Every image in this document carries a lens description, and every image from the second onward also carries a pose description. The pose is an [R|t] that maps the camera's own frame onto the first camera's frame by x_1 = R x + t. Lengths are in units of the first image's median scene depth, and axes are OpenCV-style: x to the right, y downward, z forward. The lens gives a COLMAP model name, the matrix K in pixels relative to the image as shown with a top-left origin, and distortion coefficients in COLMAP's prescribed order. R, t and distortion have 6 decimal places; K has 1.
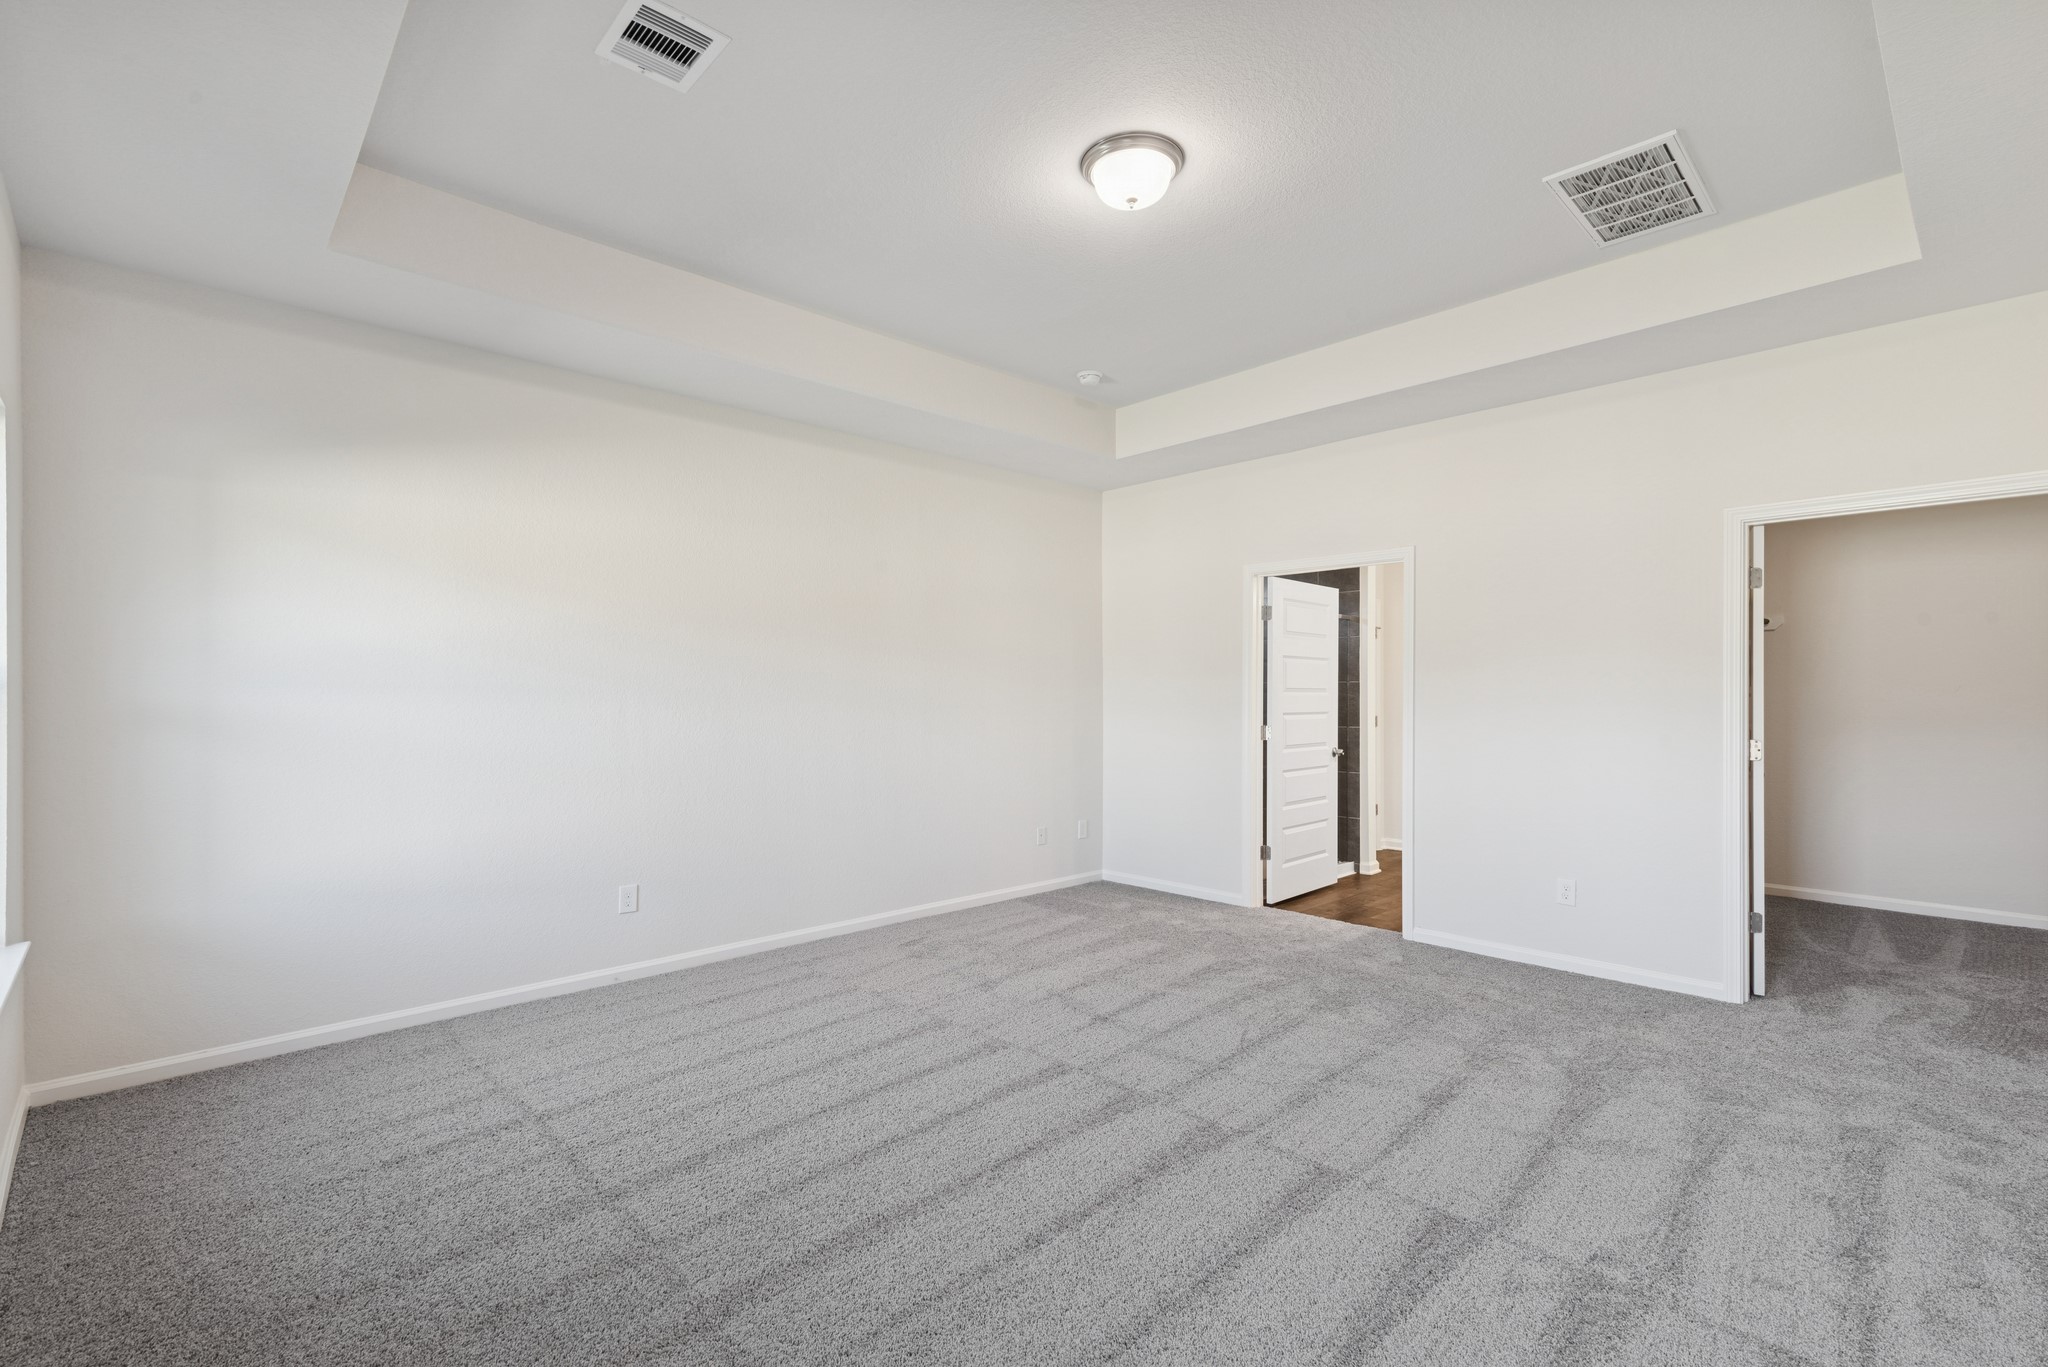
lens RADIAL K [[921.3, 0, 1031.8], [0, 921.3, 689.6], [0, 0, 1]] dist [0.025974, 0.000214]
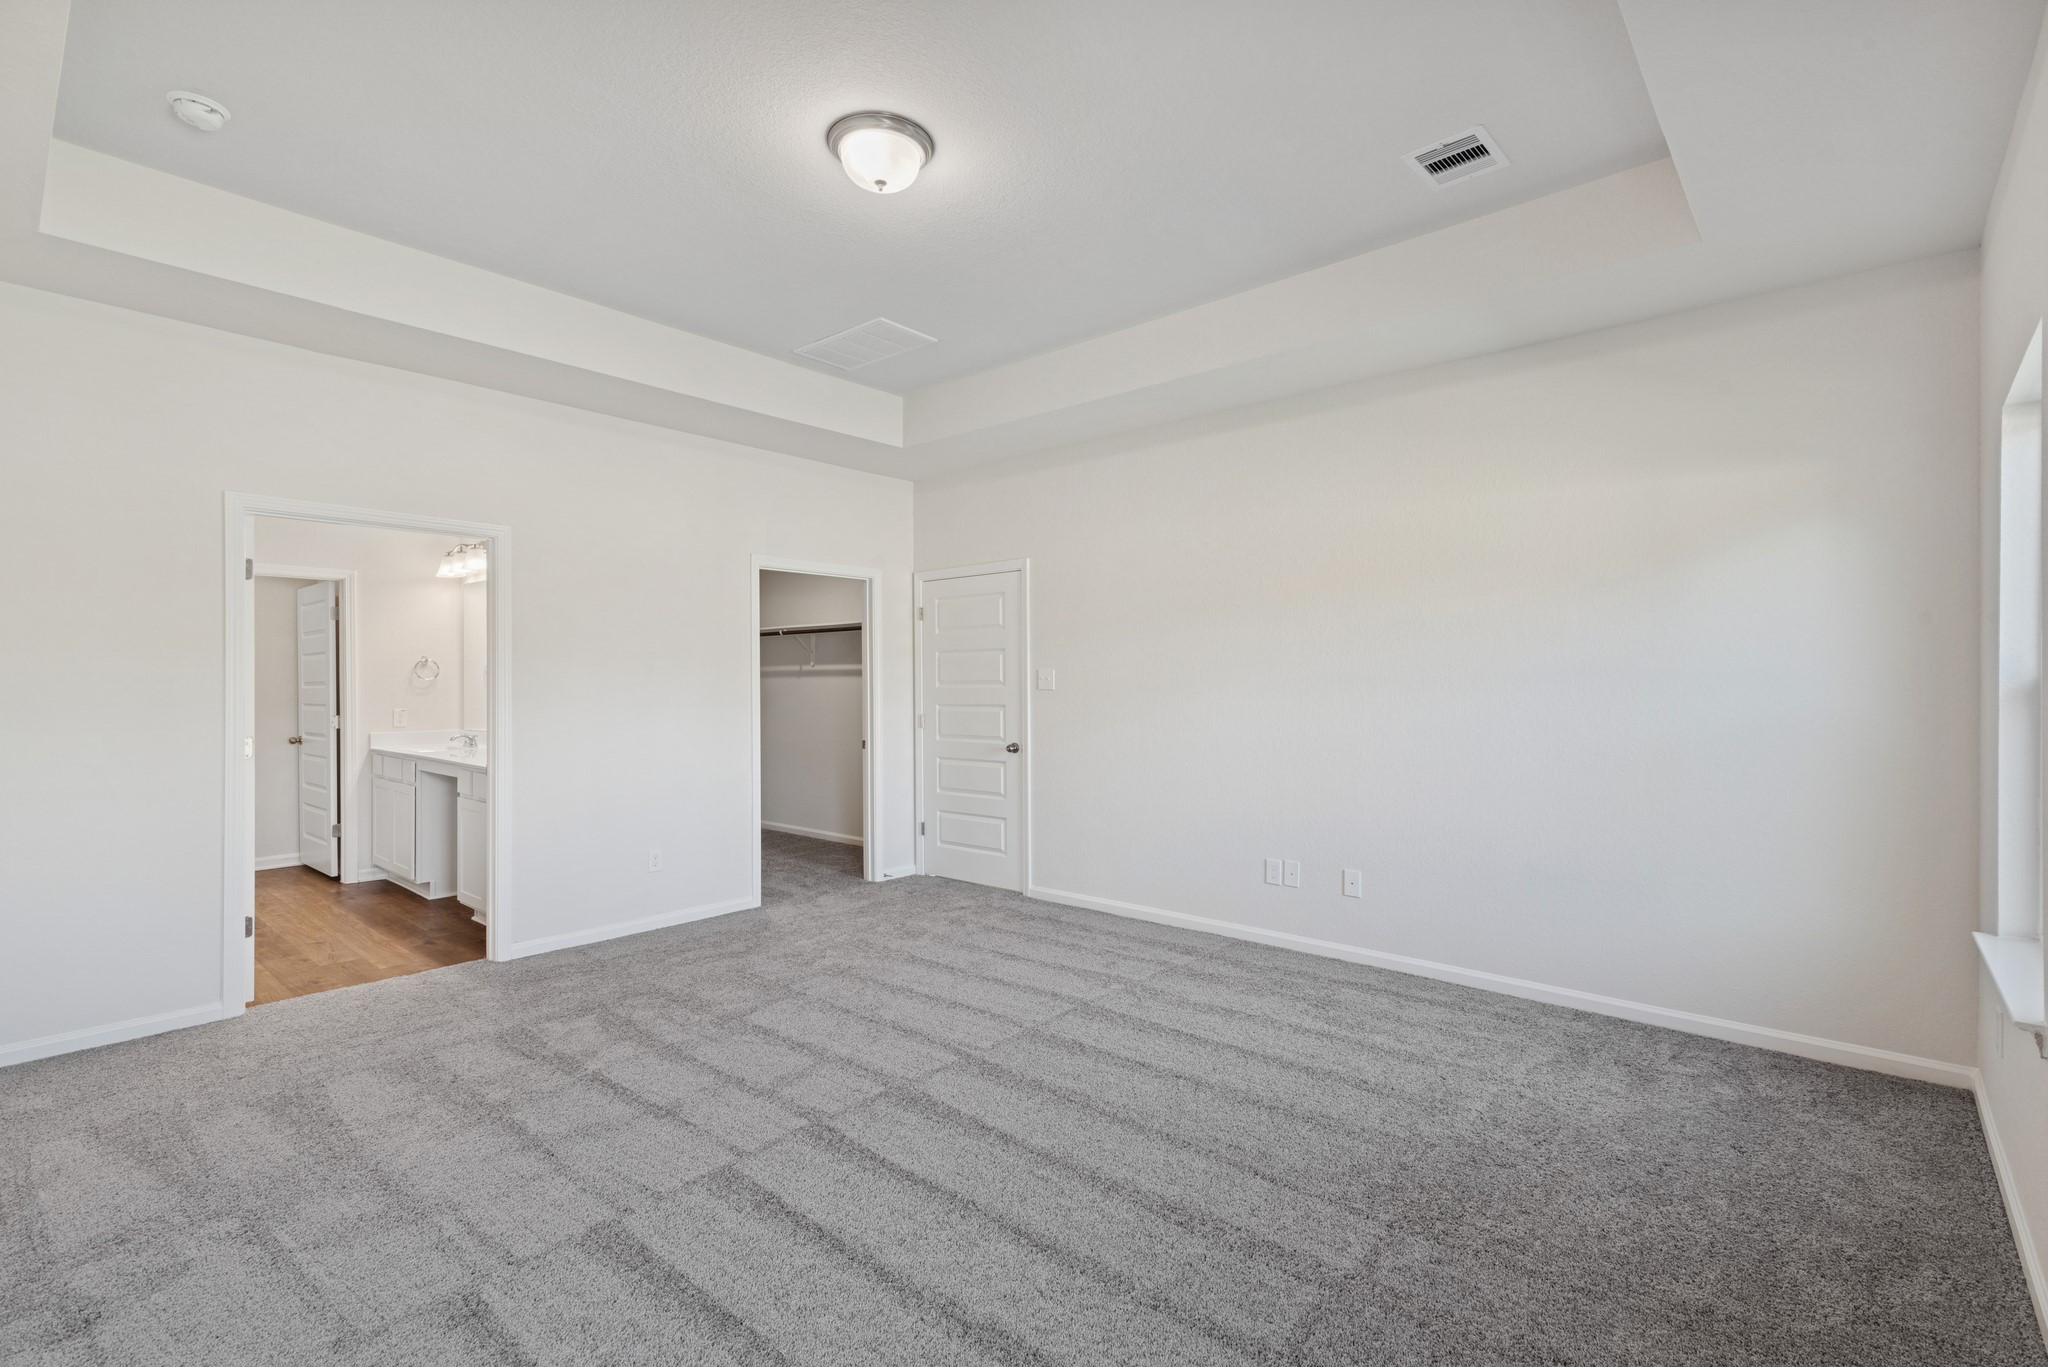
lens RADIAL K [[921.3, 0, 1031.8], [0, 921.3, 689.6], [0, 0, 1]] dist [0.025974, 0.000214]
pose [[-0.071904, -0.005621, 0.997396, -0.797647], [-0.002264, 0.999982, 0.005472, -0.001339], [-0.997409, -0.001865, -0.071916, 0.829422]]
